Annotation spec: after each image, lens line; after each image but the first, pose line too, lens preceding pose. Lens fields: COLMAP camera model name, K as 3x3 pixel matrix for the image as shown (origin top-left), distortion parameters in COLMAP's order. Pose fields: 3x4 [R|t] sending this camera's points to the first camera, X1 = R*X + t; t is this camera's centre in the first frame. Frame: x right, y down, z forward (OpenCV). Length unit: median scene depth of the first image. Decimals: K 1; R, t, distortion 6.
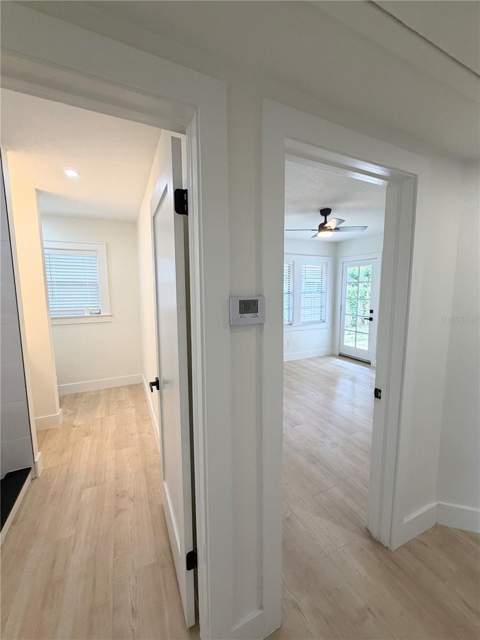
lens RADIAL K [[255.7, 0, 240.0], [0, 255.7, 320.0], [0, 0, 1]] dist [-0.001074, 0.000462]
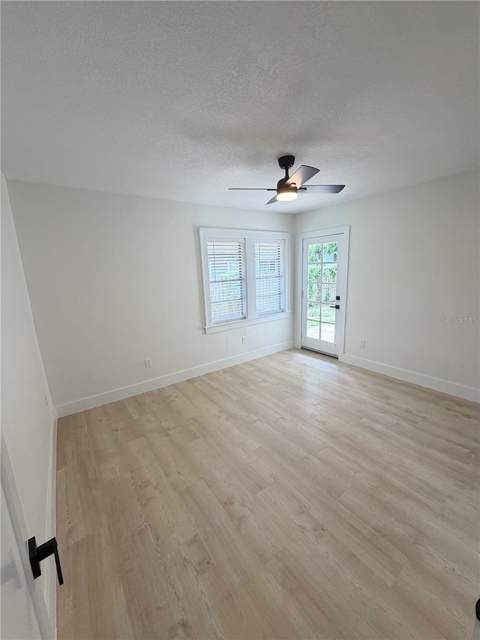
lens RADIAL K [[255.7, 0, 240.0], [0, 255.7, 320.0], [0, 0, 1]] dist [-0.001074, 0.000462]
pose [[0.983631, -0.065604, 0.167830, 0.048232], [0.051818, 0.995011, 0.085249, -0.047444], [-0.172585, -0.075157, 0.982123, 0.211588]]
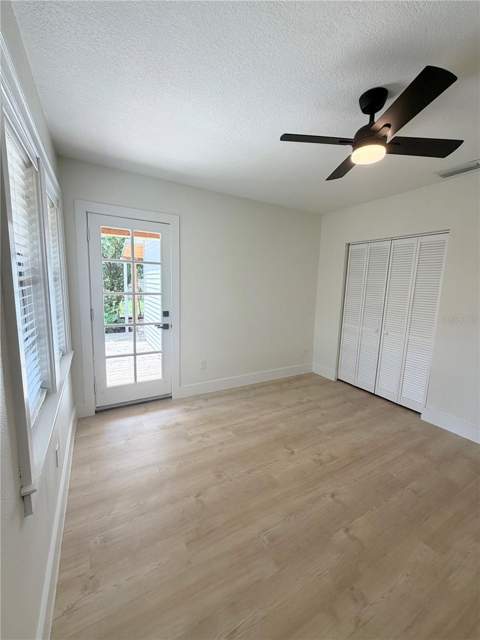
lens RADIAL K [[255.7, 0, 240.0], [0, 255.7, 320.0], [0, 0, 1]] dist [-0.001074, 0.000462]
pose [[-0.077308, -0.138155, 0.987389, -0.085241], [0.084689, 0.985863, 0.144573, -0.086133], [-0.993404, 0.094798, -0.064514, 0.823888]]
